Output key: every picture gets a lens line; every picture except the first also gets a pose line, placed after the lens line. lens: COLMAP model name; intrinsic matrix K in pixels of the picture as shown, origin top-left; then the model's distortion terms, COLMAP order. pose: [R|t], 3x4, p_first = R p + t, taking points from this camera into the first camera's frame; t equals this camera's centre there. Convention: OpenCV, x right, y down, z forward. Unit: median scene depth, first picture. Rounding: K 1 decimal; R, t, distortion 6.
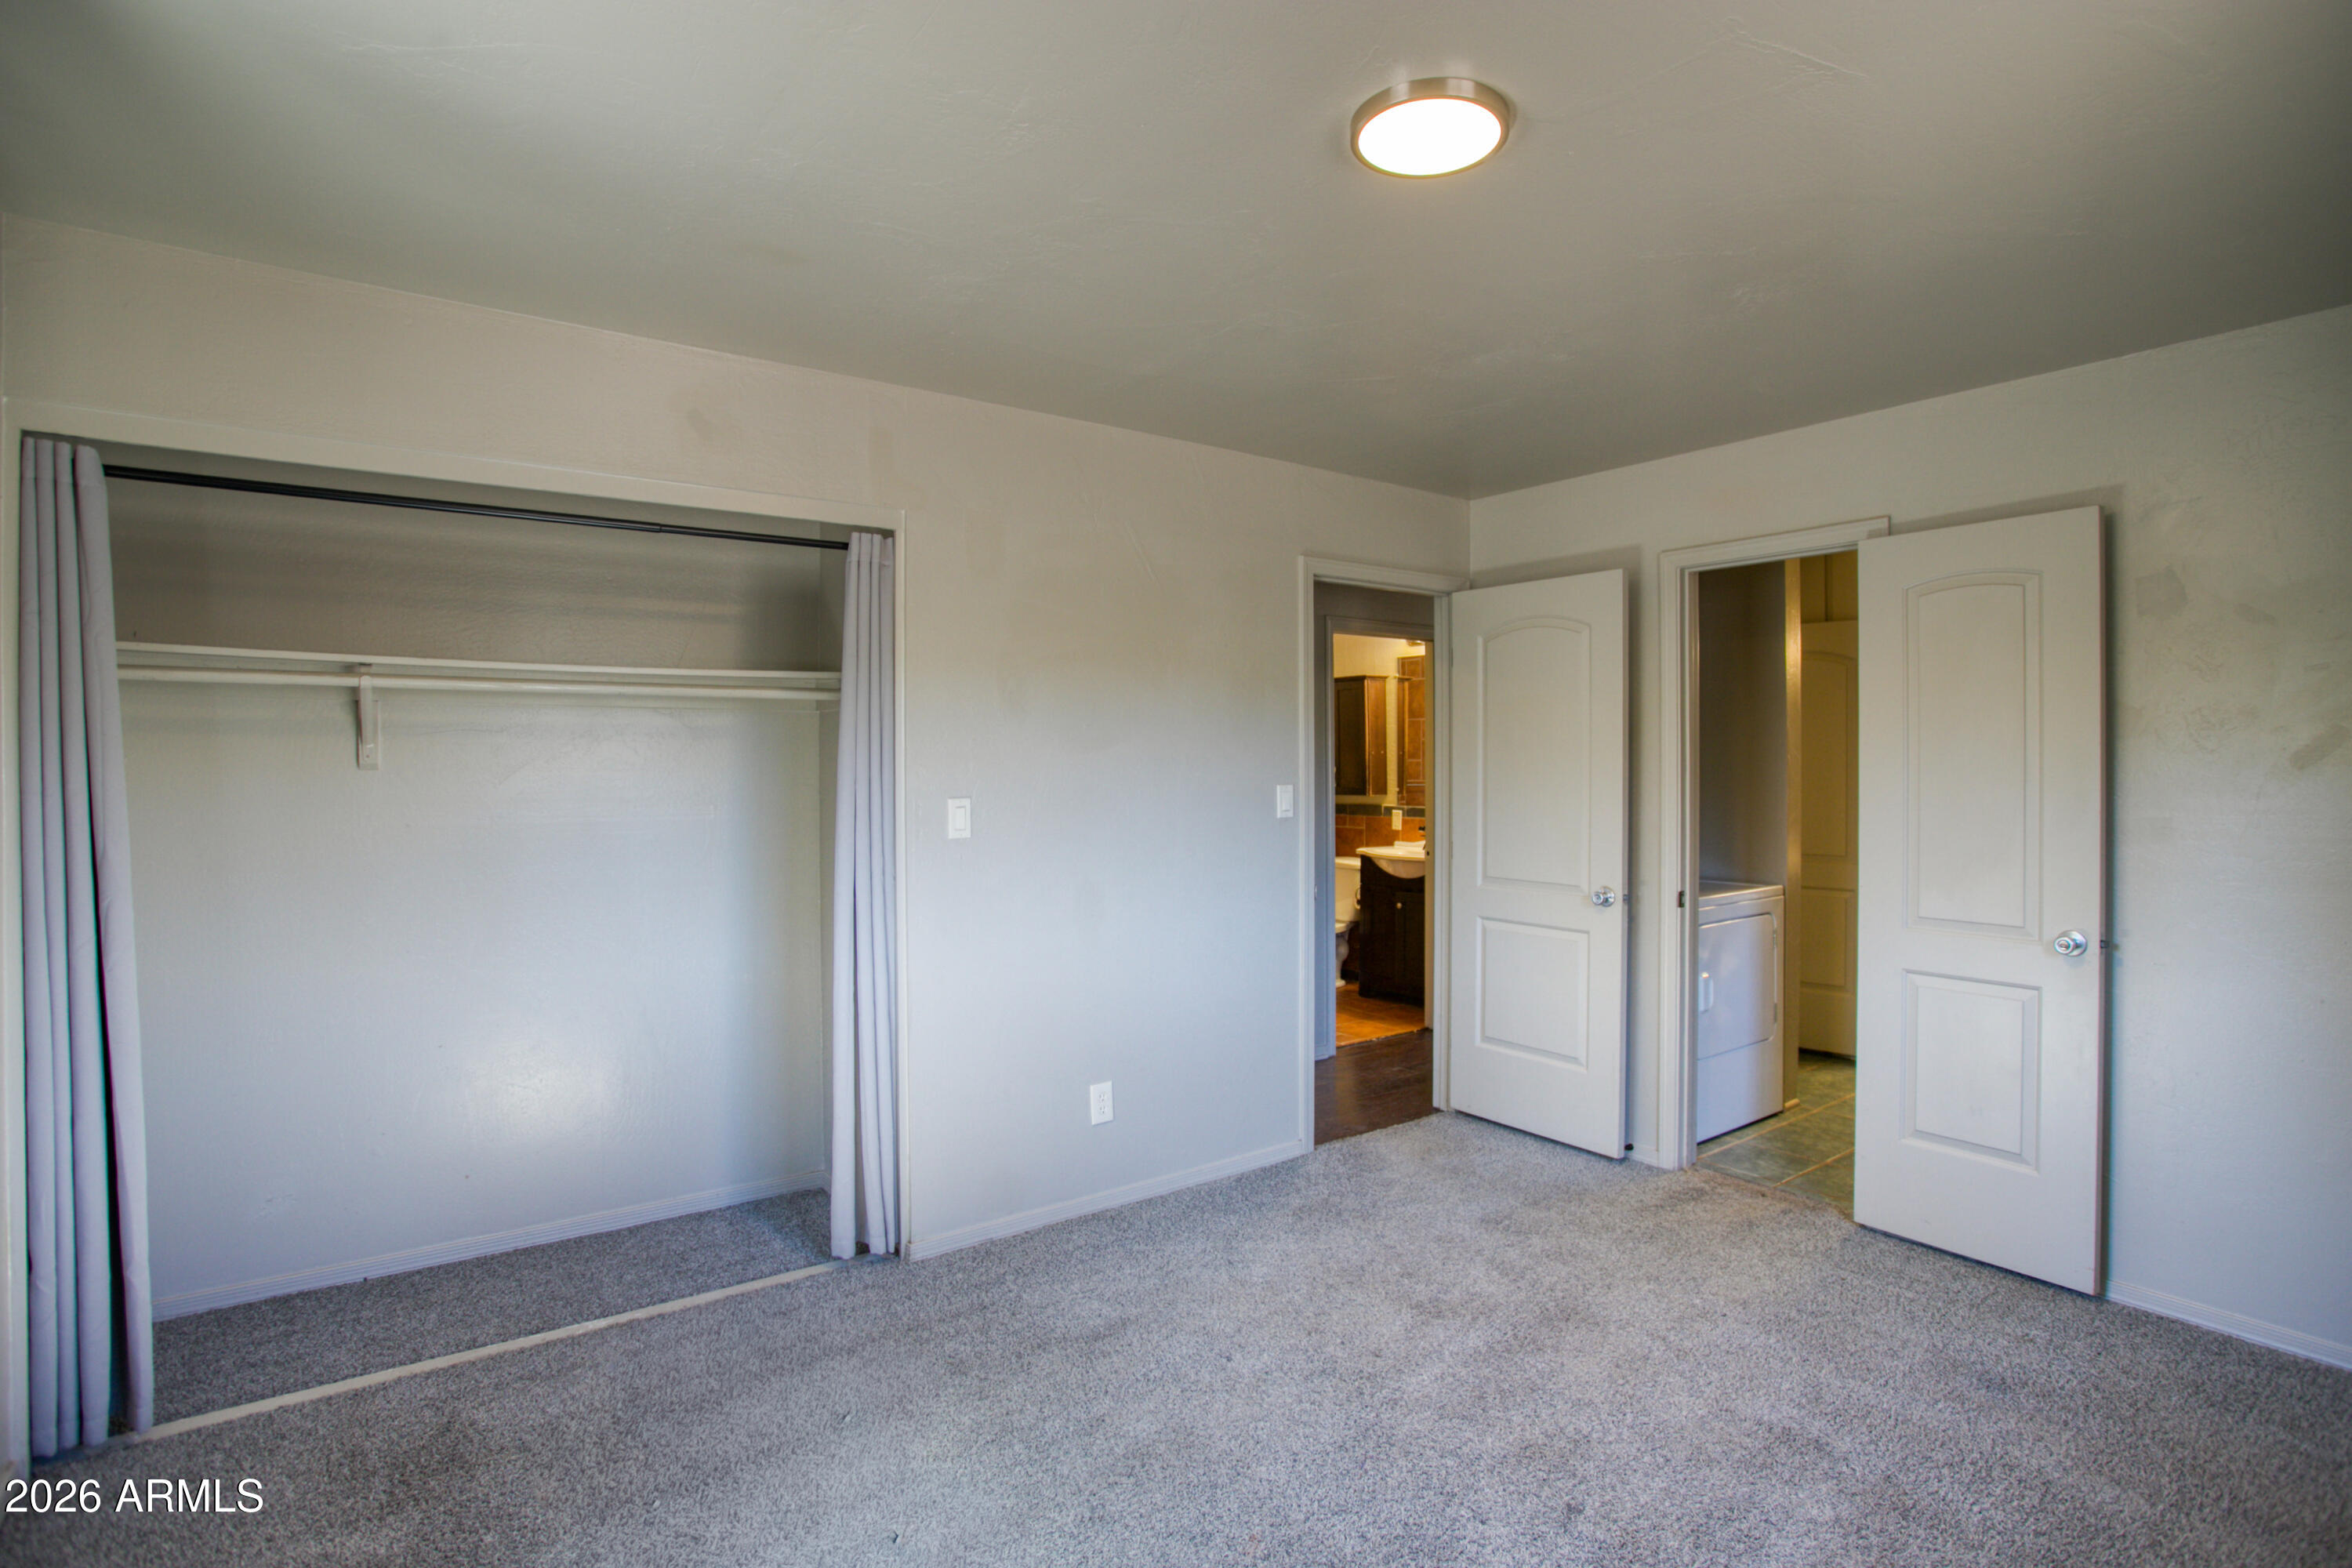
lens RADIAL K [[1192.7, 0, 1175.4], [0, 1192.7, 785.6], [0, 0, 1]] dist [-0.006219, -0.000117]
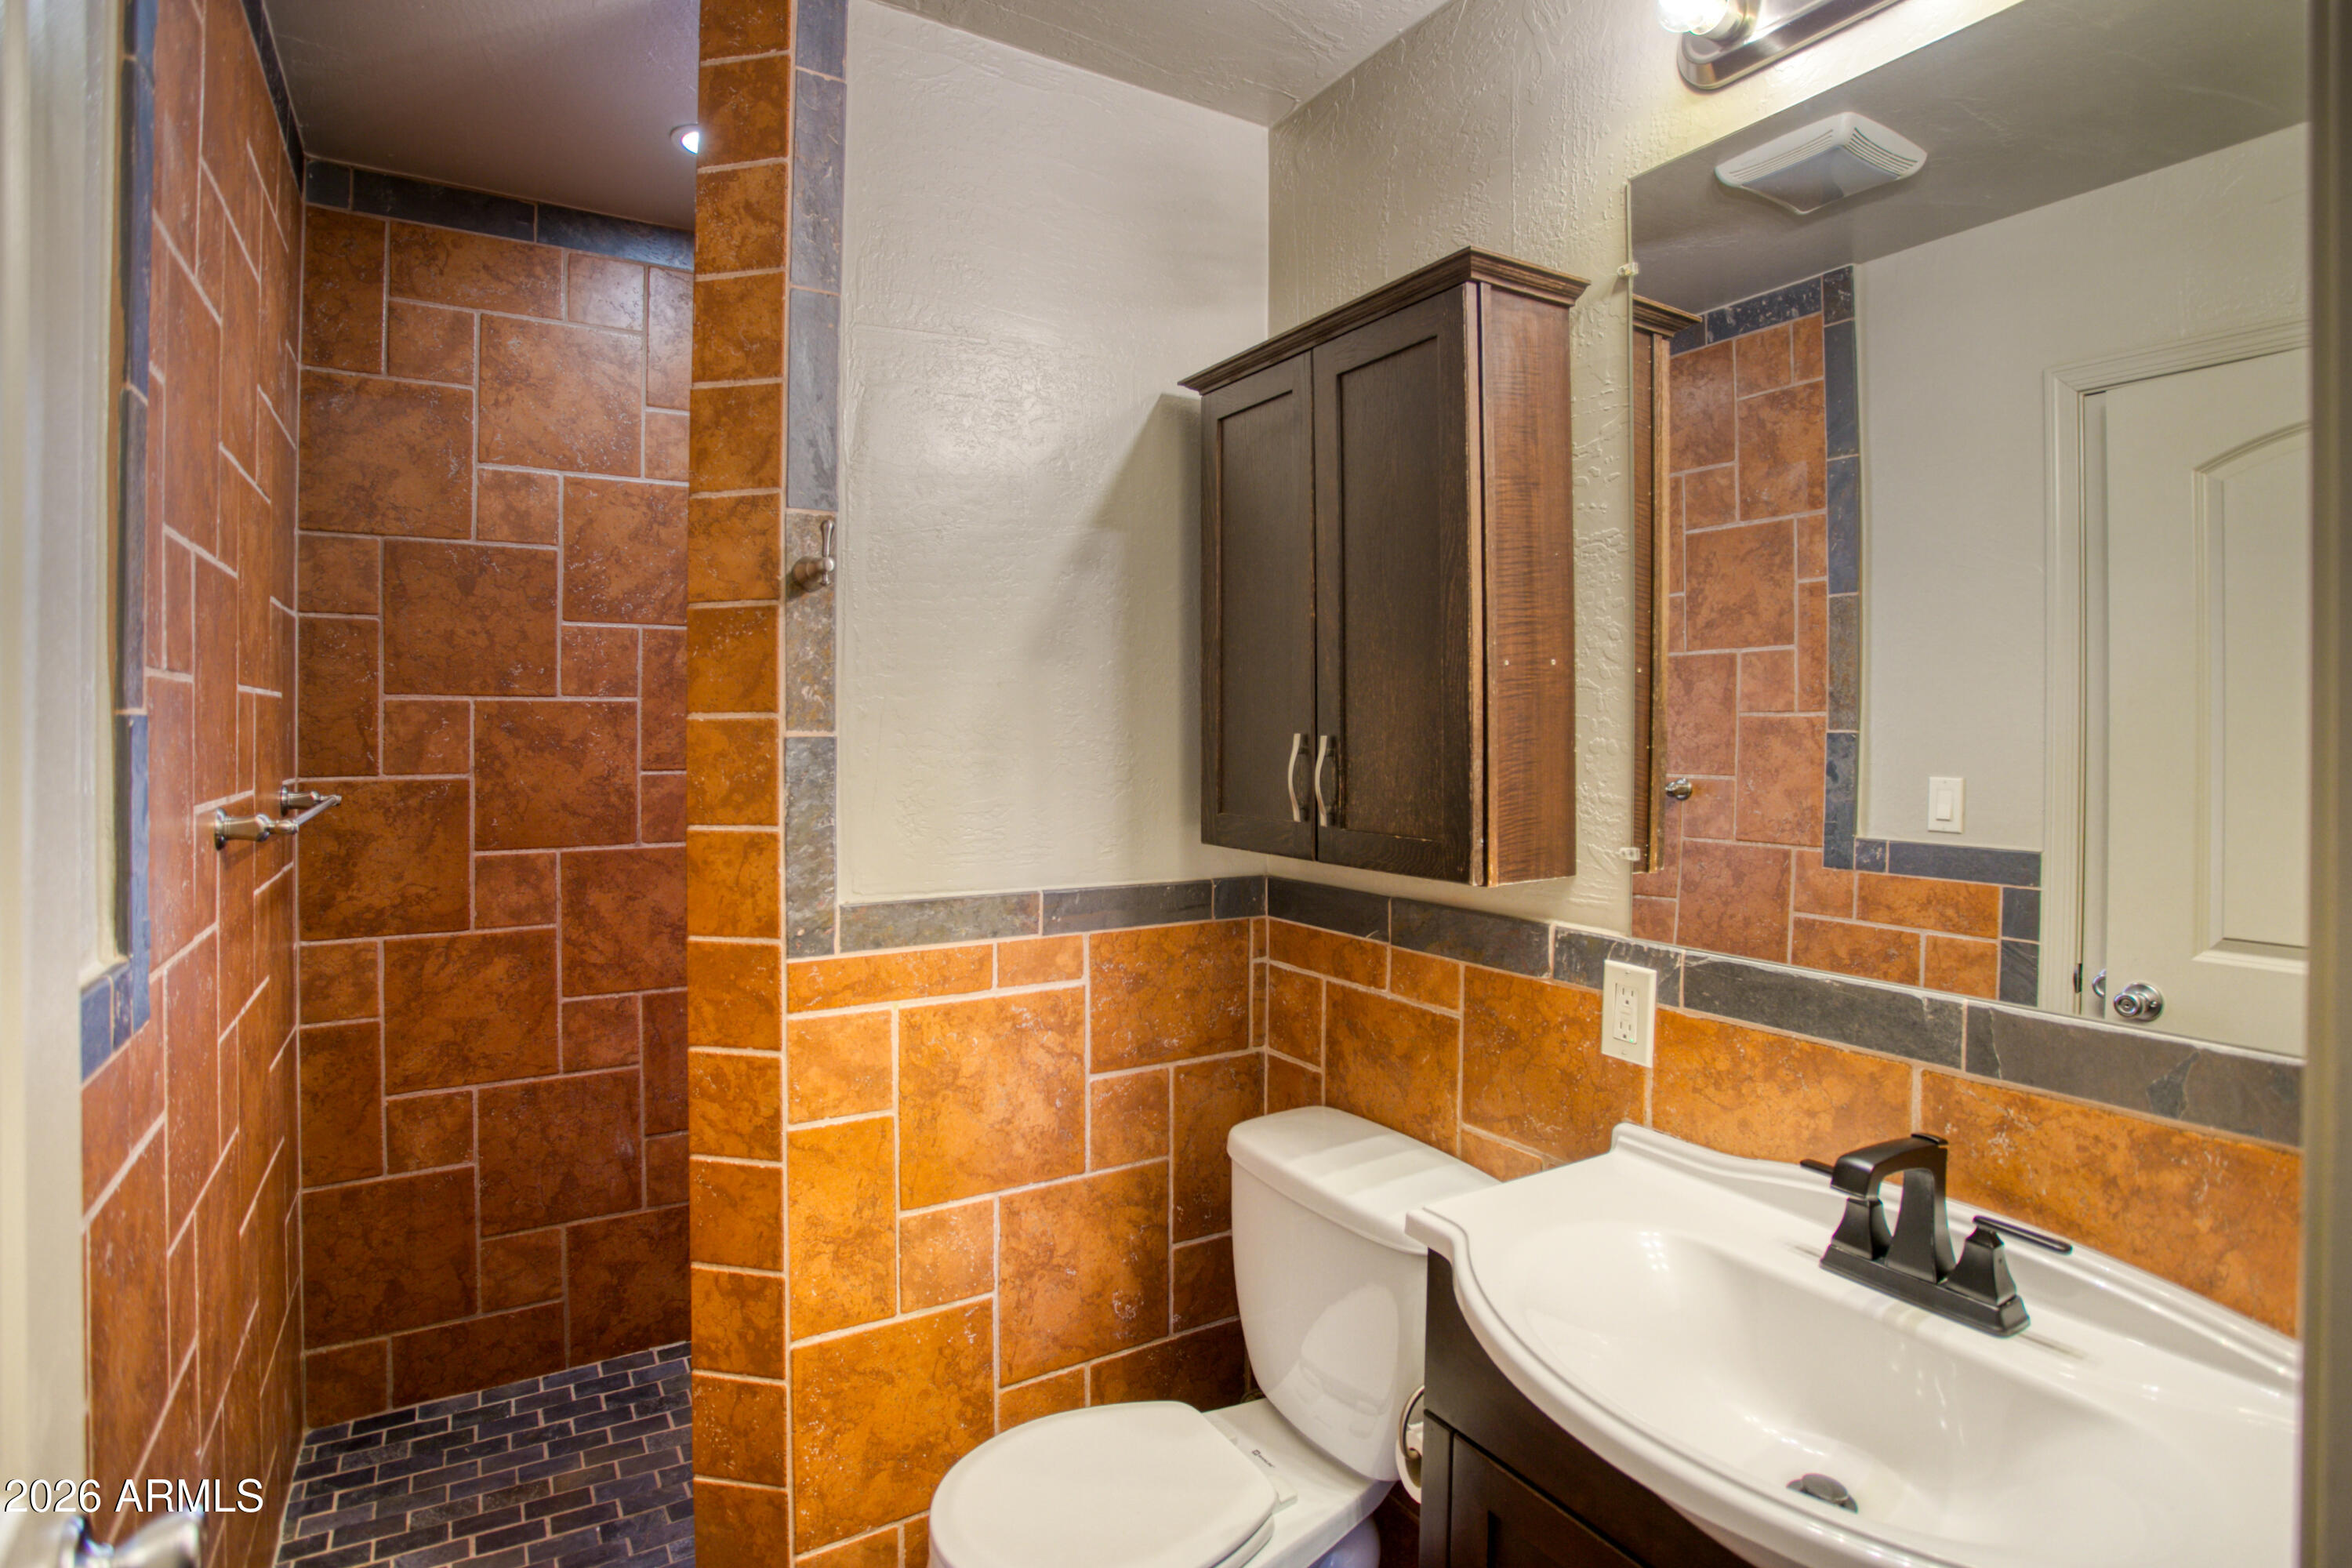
lens RADIAL K [[1192.7, 0, 1175.9], [0, 1192.7, 765.0], [0, 0, 1]] dist [-0.006219, -0.000117]
pose [[0.994658, 0.009099, -0.102820, 0.131444], [-0.007875, 0.999893, 0.012298, -0.012910], [0.102921, -0.011423, 0.994624, 0.795594]]
